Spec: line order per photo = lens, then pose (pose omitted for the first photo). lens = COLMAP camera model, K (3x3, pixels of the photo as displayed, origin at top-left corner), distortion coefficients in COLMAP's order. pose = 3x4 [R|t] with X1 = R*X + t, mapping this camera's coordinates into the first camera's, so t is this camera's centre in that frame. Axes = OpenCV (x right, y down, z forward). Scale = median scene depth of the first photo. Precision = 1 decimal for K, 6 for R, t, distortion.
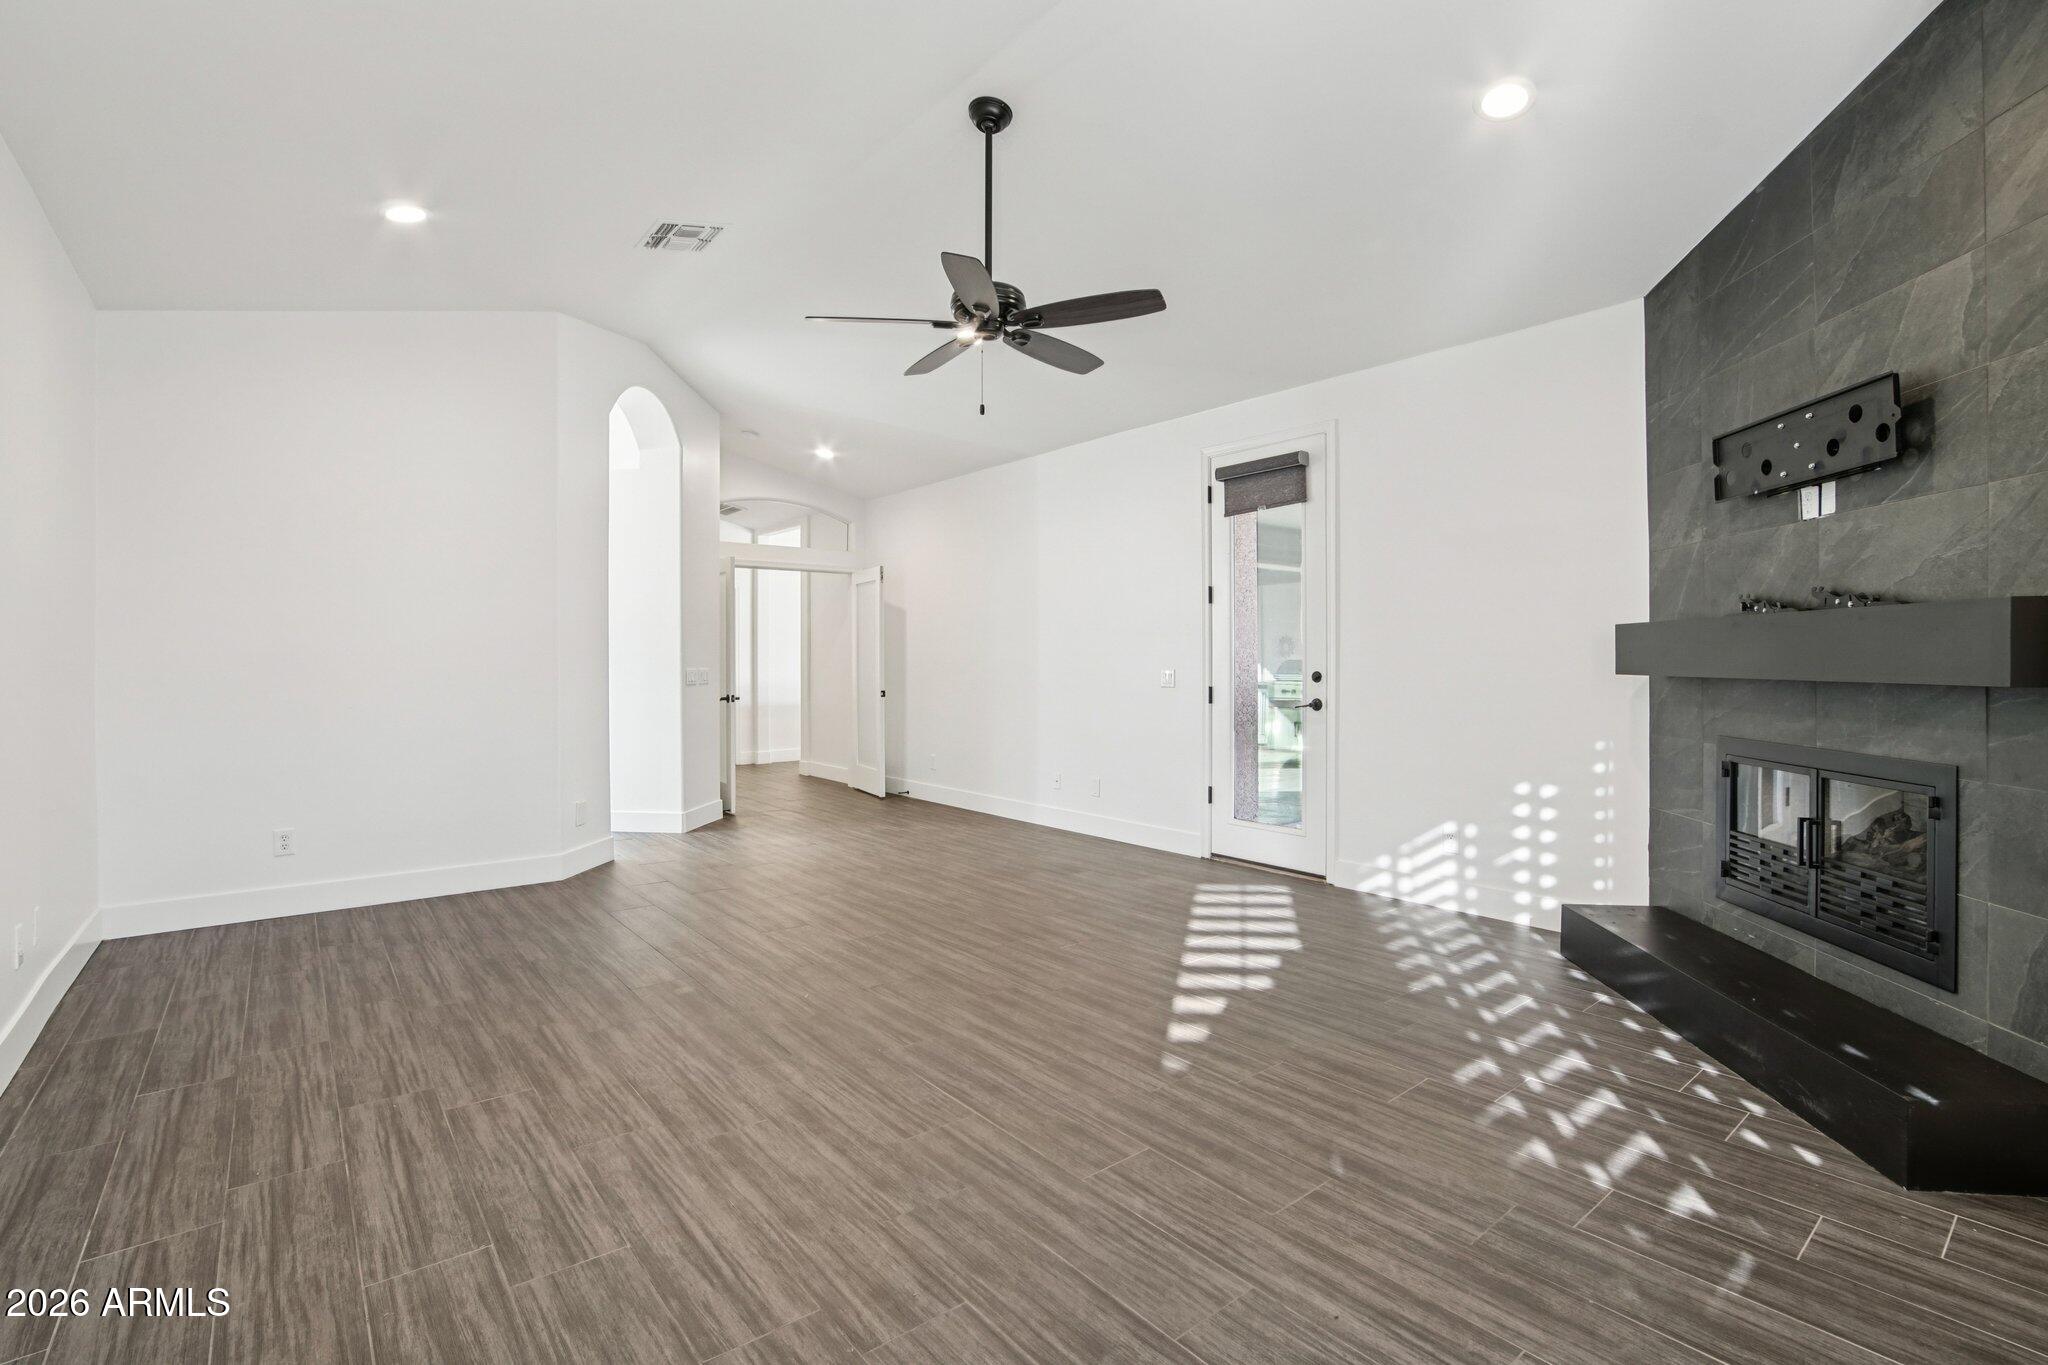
lens RADIAL K [[928.5, 0, 1022.3], [0, 928.5, 669.0], [0, 0, 1]] dist [-0.025914, 0.000051]
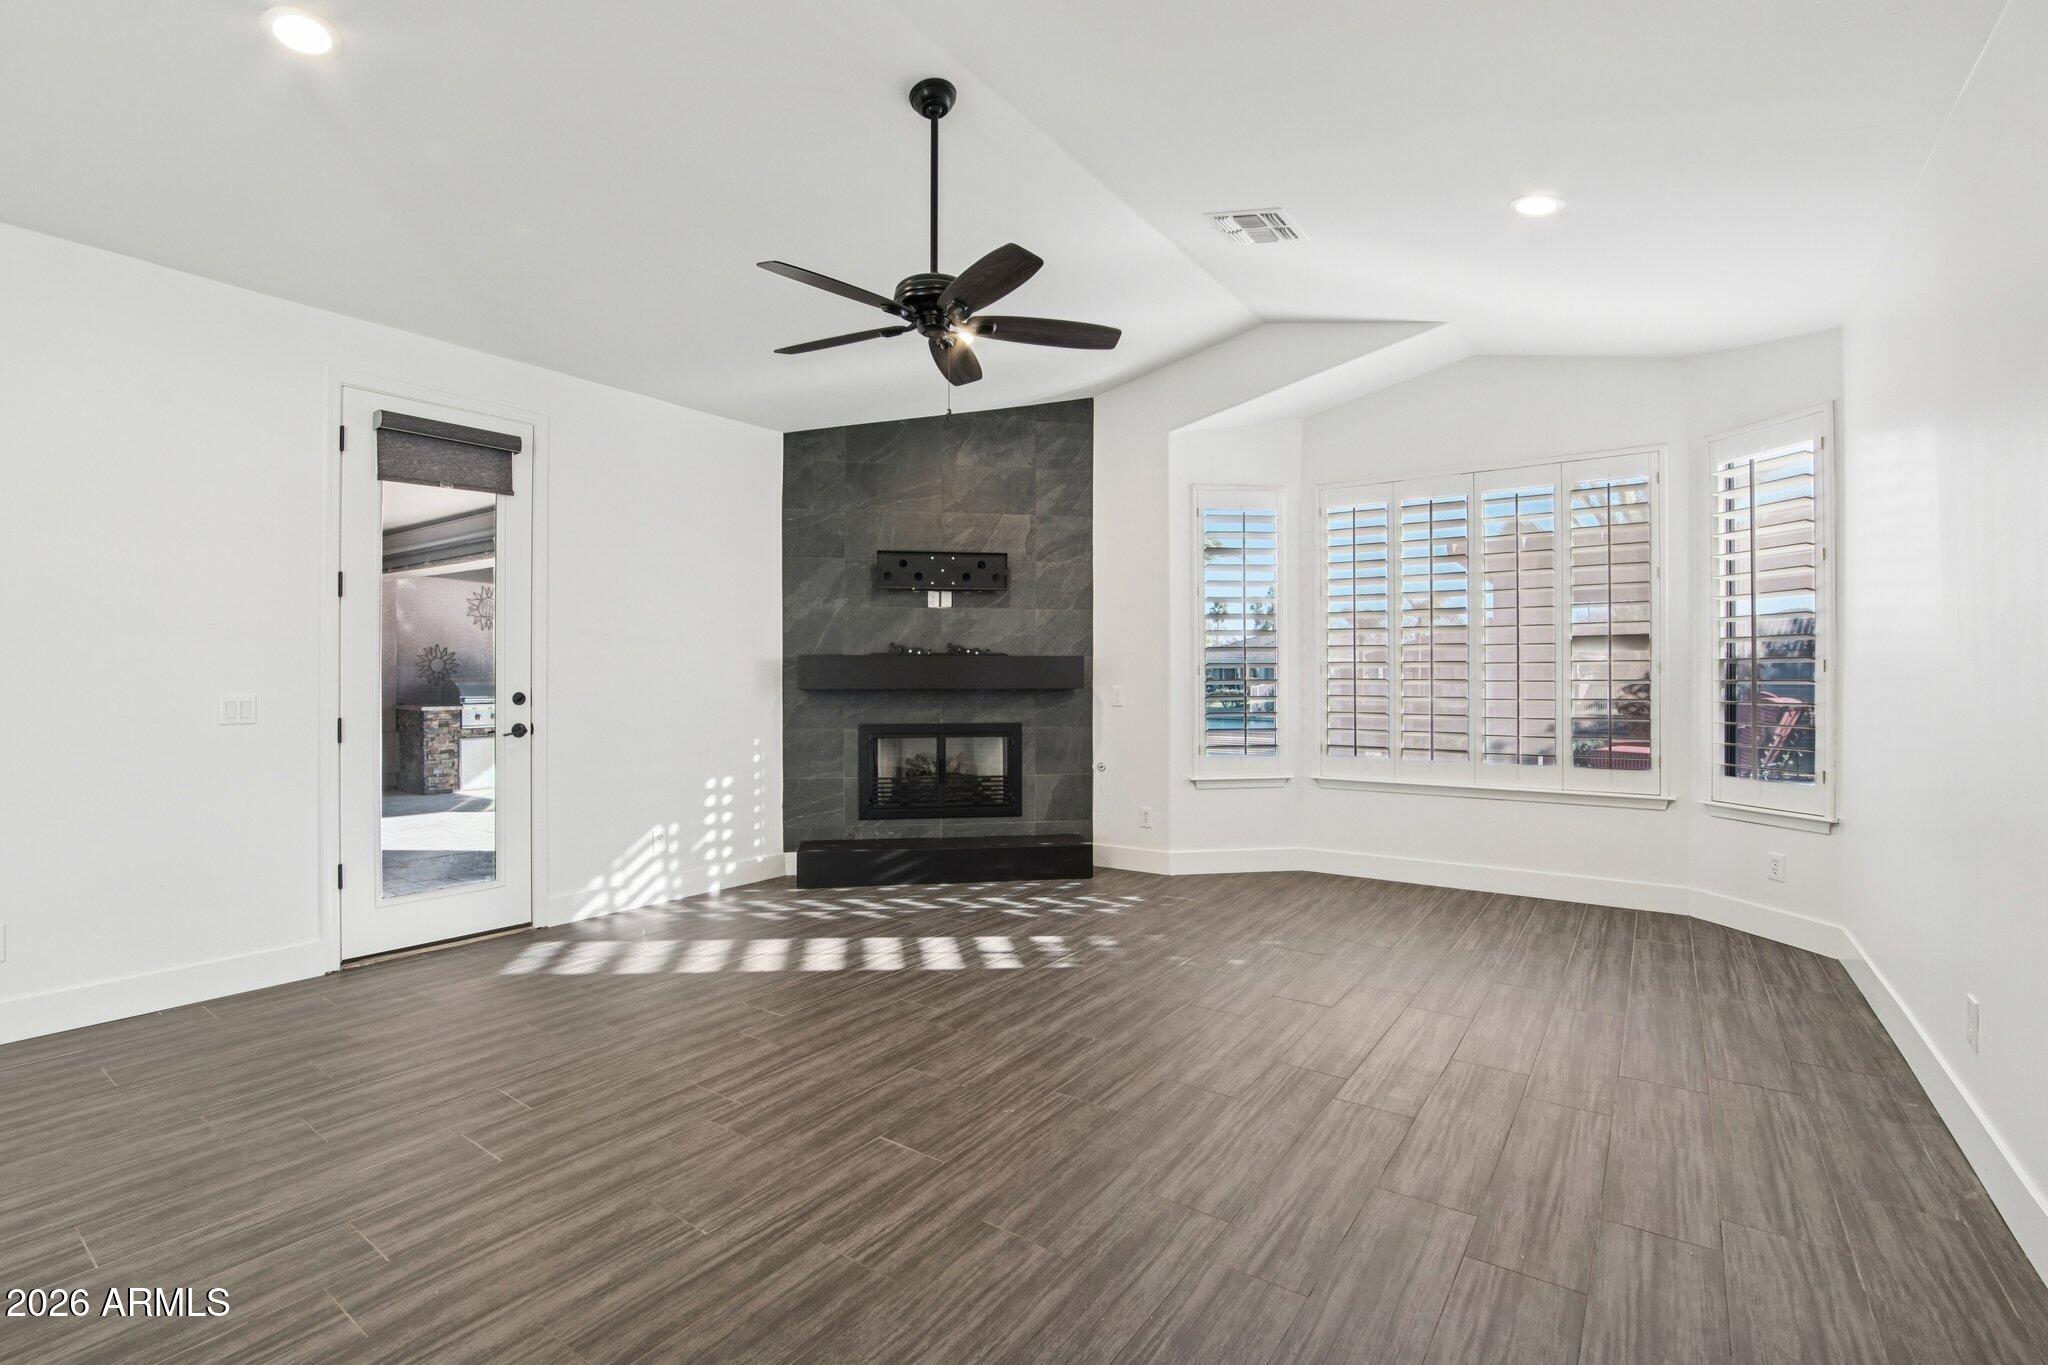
lens RADIAL K [[902.7, 0, 1024.0], [0, 902.7, 682.5], [0, 0, 1]] dist [-0.039004, -0.000017]
pose [[-0.259256, 0.001207, 0.965808, -0.879629], [0.013350, 0.999908, 0.002334, -0.003665], [-0.965716, 0.013499, -0.259248, 1.083274]]
